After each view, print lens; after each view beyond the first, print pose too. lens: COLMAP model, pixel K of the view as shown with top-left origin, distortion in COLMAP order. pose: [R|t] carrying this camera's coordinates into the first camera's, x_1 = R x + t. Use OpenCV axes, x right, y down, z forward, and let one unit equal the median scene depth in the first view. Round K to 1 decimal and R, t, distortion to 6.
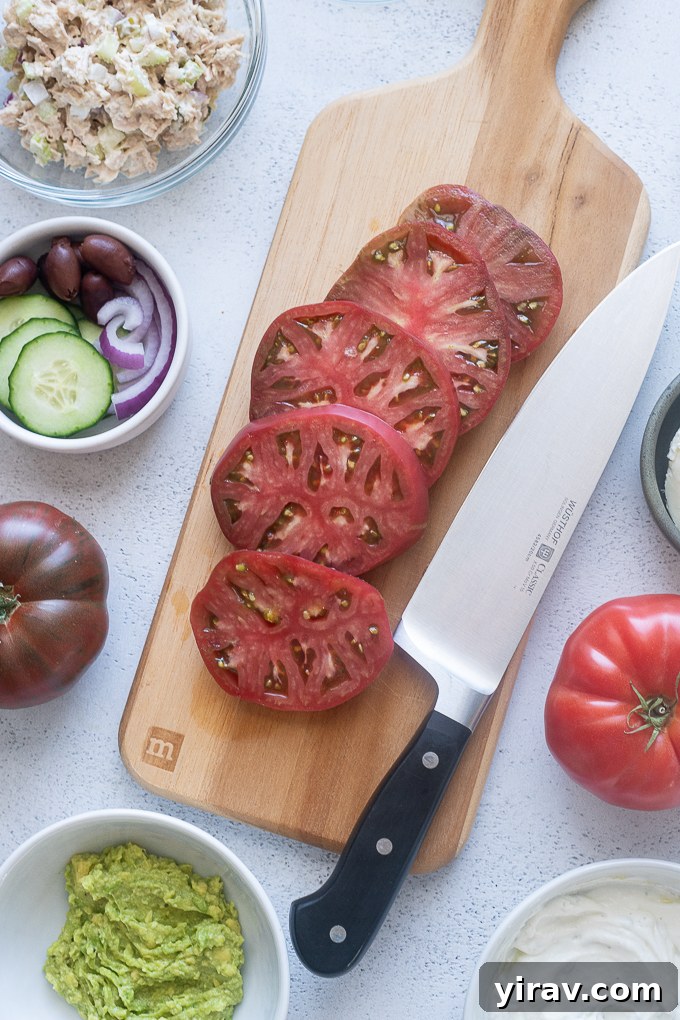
lens RADIAL K [[1903.3, 0, 332.2], [0, 1903.3, 507.4], [0, 0, 1]] dist [-0.000138, 0.000000]
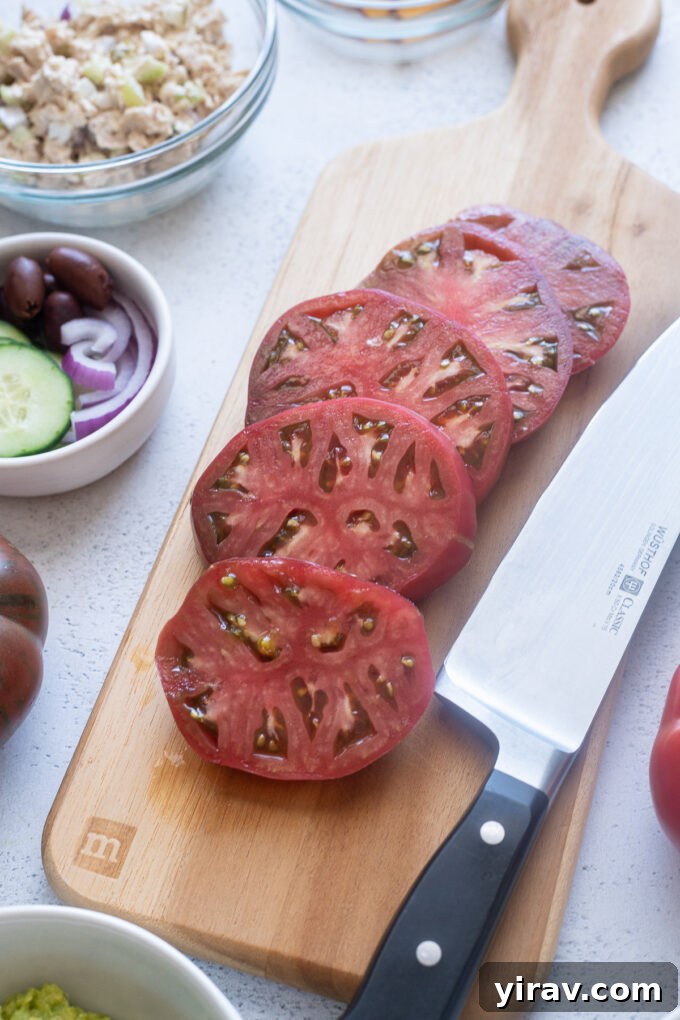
lens RADIAL K [[1693.0, 0, 341.3], [0, 1693.0, 510.0], [0, 0, 1]] dist [-0.005681, 0.000000]
pose [[0.999264, 0.022397, 0.031135, -0.024391], [-0.005463, 0.886623, -0.462461, 0.304656], [-0.037963, 0.461951, 0.886093, 0.390560]]
